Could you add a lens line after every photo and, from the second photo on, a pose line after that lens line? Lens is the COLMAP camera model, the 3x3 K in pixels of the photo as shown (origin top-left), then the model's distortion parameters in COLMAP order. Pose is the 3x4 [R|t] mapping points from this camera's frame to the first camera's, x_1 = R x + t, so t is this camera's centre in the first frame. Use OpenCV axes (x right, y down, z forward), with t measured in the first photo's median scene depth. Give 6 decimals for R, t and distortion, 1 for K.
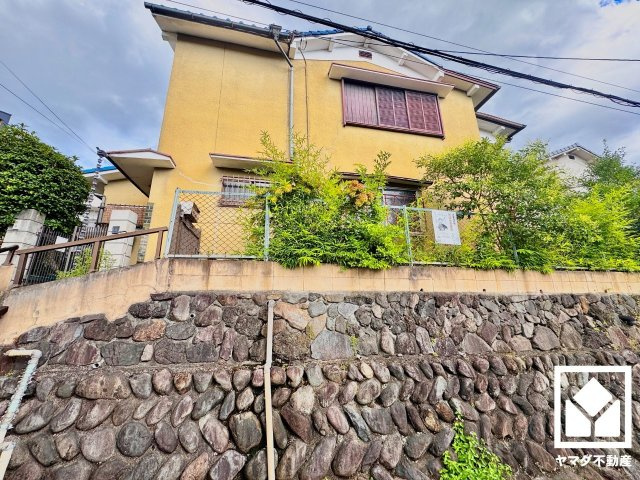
lens RADIAL K [[255.1, 0, 318.7], [0, 255.1, 238.5], [0, 0, 1]] dist [-0.000895, 0.000088]
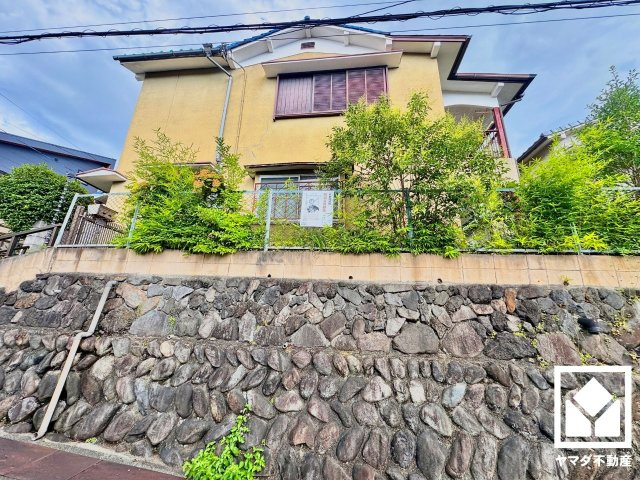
lens RADIAL K [[255.8, 0, 318.2], [0, 255.8, 238.4], [0, 0, 1]] dist [-0.000717, -0.000080]
pose [[0.946987, -0.047809, -0.317695, 0.981370], [0.038485, 0.998626, -0.035564, 0.117002], [0.318958, 0.021452, 0.947526, 0.184183]]
